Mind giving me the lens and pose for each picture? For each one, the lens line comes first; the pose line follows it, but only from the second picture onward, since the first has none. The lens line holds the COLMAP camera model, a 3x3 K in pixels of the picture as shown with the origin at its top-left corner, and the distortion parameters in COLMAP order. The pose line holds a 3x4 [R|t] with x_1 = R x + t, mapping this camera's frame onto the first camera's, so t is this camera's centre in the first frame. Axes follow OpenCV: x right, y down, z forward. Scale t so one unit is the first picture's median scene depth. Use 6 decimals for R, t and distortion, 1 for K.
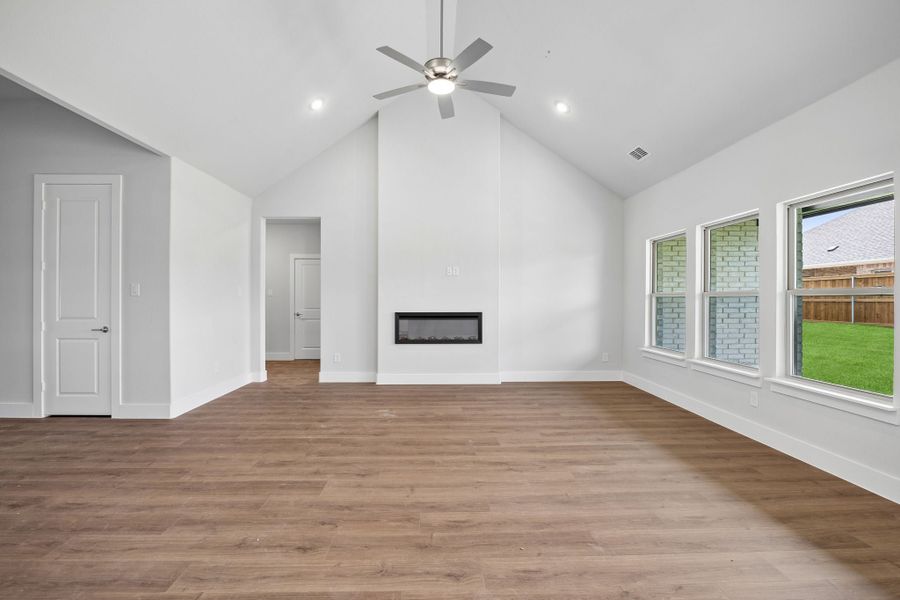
lens RADIAL K [[398.9, 0, 446.3], [0, 398.9, 299.6], [0, 0, 1]] dist [-0.013770, 0.000129]
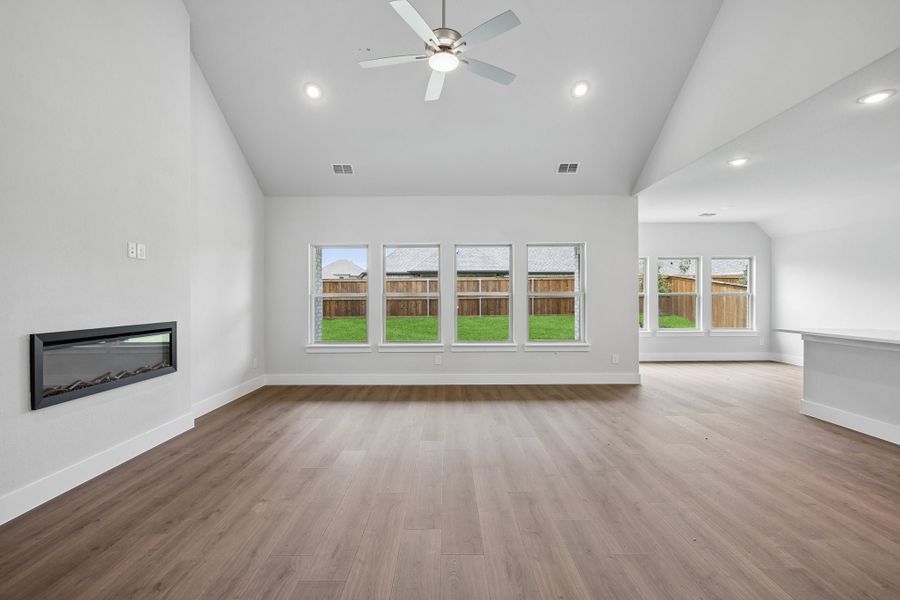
lens RADIAL K [[398.9, 0, 446.3], [0, 398.9, 299.6], [0, 0, 1]] dist [-0.013770, 0.000129]
pose [[0.034085, -0.006064, 0.999401, -0.826351], [0.008941, 0.999943, 0.005762, -0.004501], [-0.999379, 0.008740, 0.034138, 0.880225]]
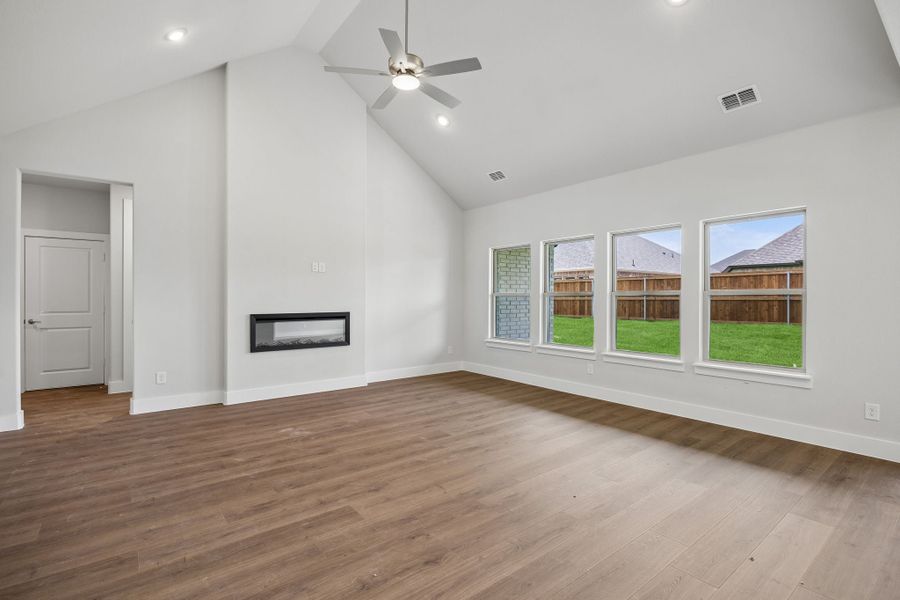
lens RADIAL K [[420.2, 0, 452.7], [0, 420.2, 299.5], [0, 0, 1]] dist [-0.012868, 0.000303]
pose [[0.801788, -0.003165, 0.597600, -0.492084], [0.001918, 0.999994, 0.002722, -0.000439], [-0.597606, -0.001036, 0.801790, 0.090446]]
